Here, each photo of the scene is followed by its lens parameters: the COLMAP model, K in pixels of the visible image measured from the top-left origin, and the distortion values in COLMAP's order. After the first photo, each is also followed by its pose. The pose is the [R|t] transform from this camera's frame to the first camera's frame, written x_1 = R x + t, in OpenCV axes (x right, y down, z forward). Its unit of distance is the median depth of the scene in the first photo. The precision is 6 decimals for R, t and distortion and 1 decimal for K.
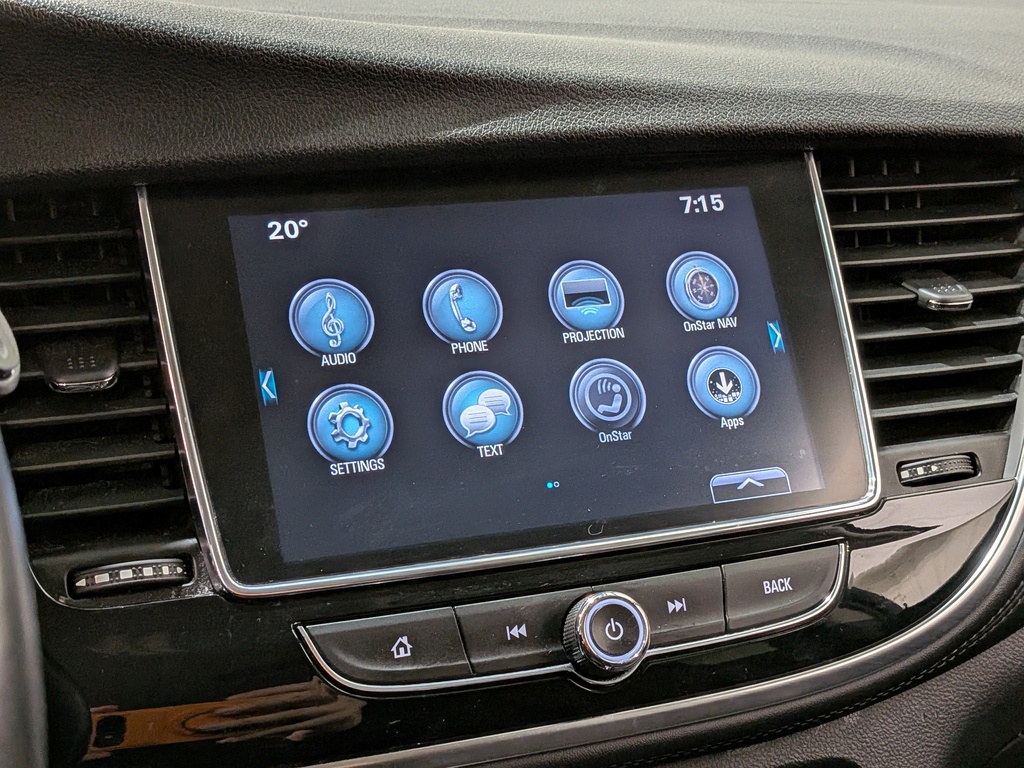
lens RADIAL K [[1517.6, 0, 509.1], [0, 1517.6, 432.6], [0, 0, 1]] dist [0.046497, 0.000000]
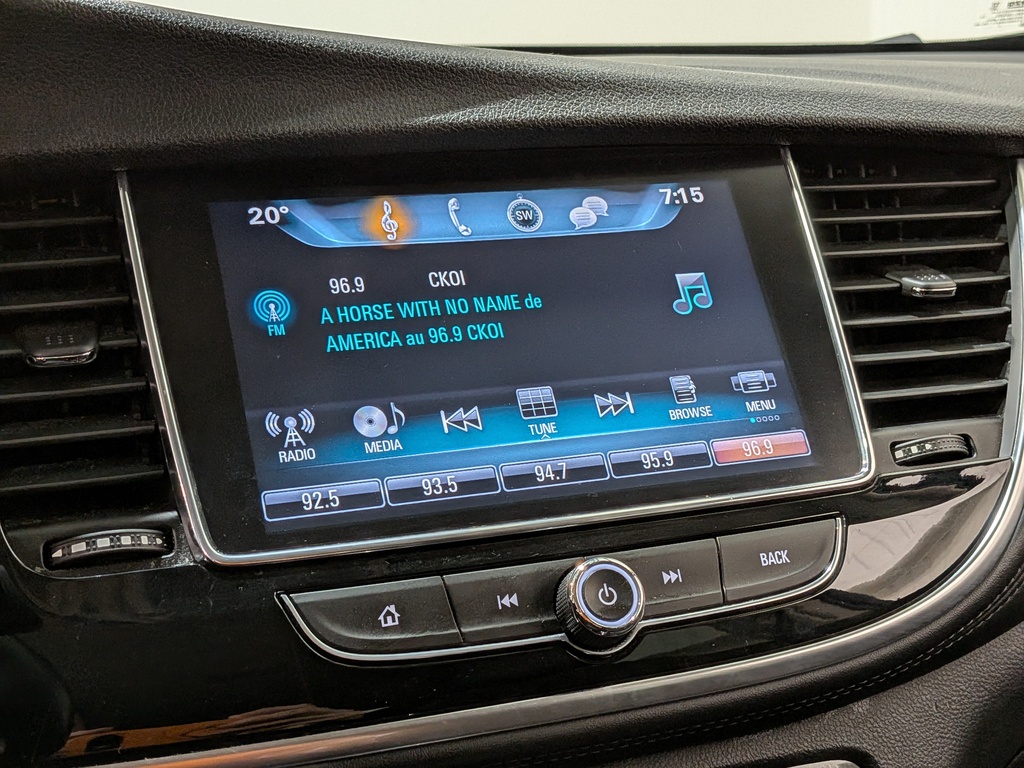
lens RADIAL K [[1517.6, 0, 534.8], [0, 1517.6, 413.7], [0, 0, 1]] dist [0.046497, 0.000000]
pose [[0.999371, -0.034566, 0.007980, 0.017462], [0.035290, 0.991632, -0.124179, 0.125223], [-0.003620, 0.124382, 0.992228, 0.017034]]
